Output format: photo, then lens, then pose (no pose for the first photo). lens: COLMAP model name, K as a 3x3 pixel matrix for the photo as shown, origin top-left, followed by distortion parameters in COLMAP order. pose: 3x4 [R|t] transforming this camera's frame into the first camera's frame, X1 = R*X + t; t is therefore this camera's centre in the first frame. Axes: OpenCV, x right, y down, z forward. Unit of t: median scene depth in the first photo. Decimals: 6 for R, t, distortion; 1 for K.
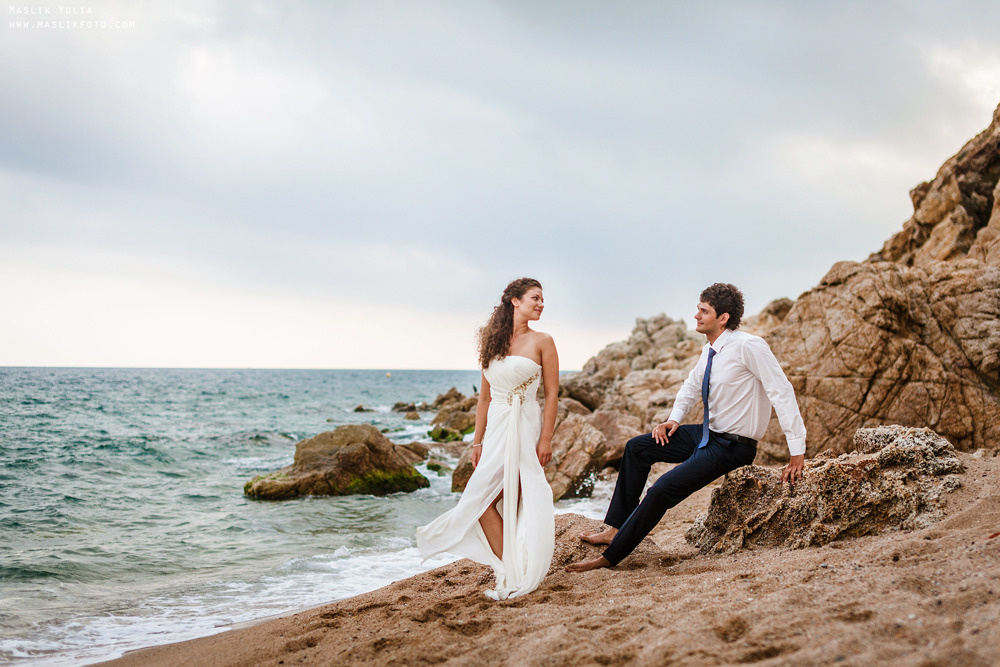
lens RADIAL K [[1412.4, 0, 500.0], [0, 1412.4, 333.5], [0, 0, 1]] dist [-0.014397, 0.012262]
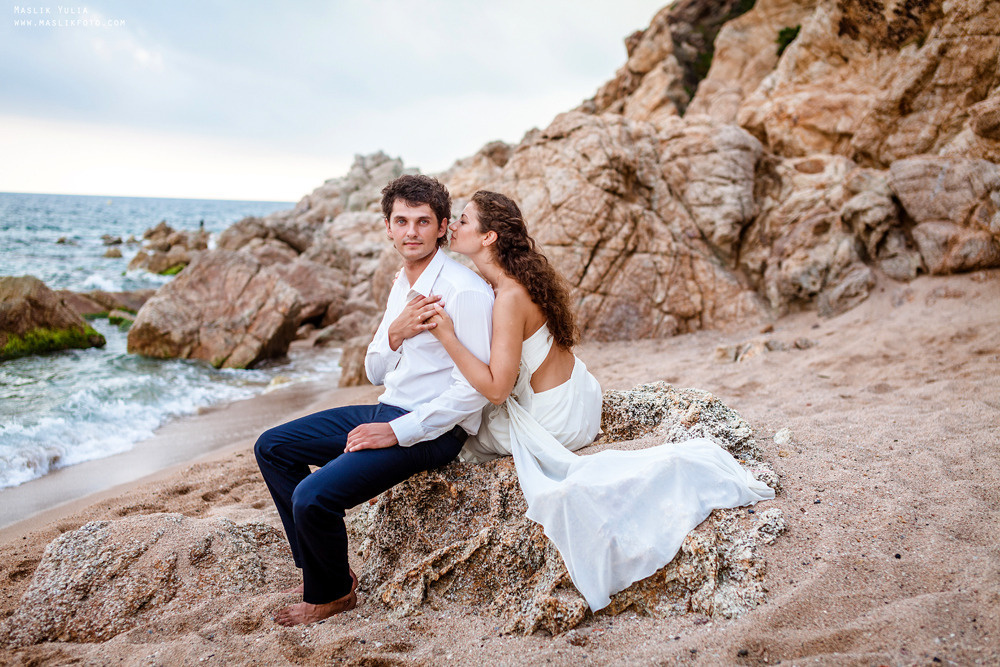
lens RADIAL K [[1334.1, 0, 500.0], [0, 1334.1, 333.5], [0, 0, 1]] dist [-0.006097, 0.007500]
pose [[0.979487, 0.005905, 0.201419, 0.036292], [-0.030997, 0.992089, 0.121649, -0.014207], [-0.199107, -0.125397, 0.971922, 0.184943]]
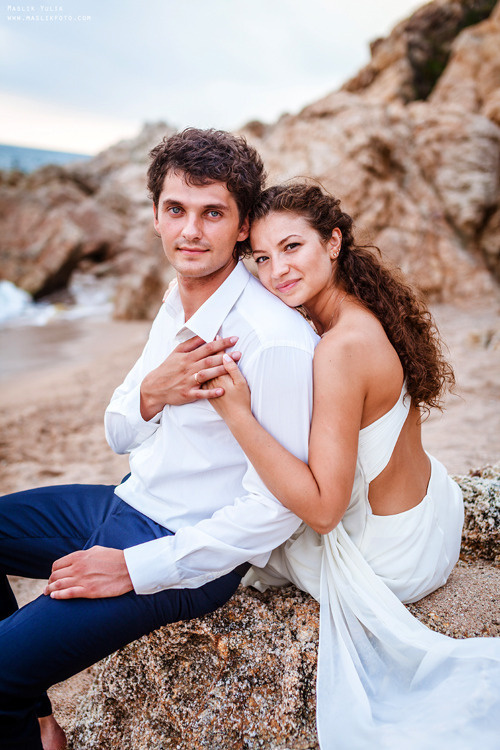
lens RADIAL K [[1000.6, 0, 214.8], [0, 1000.6, 374.6], [0, 0, 1]] dist [-0.006097, 0.007500]
pose [[0.980394, 0.071193, 0.183738, 0.053064], [-0.113108, 0.966857, 0.228896, -0.012174], [-0.161353, -0.245191, 0.955953, 0.318634]]
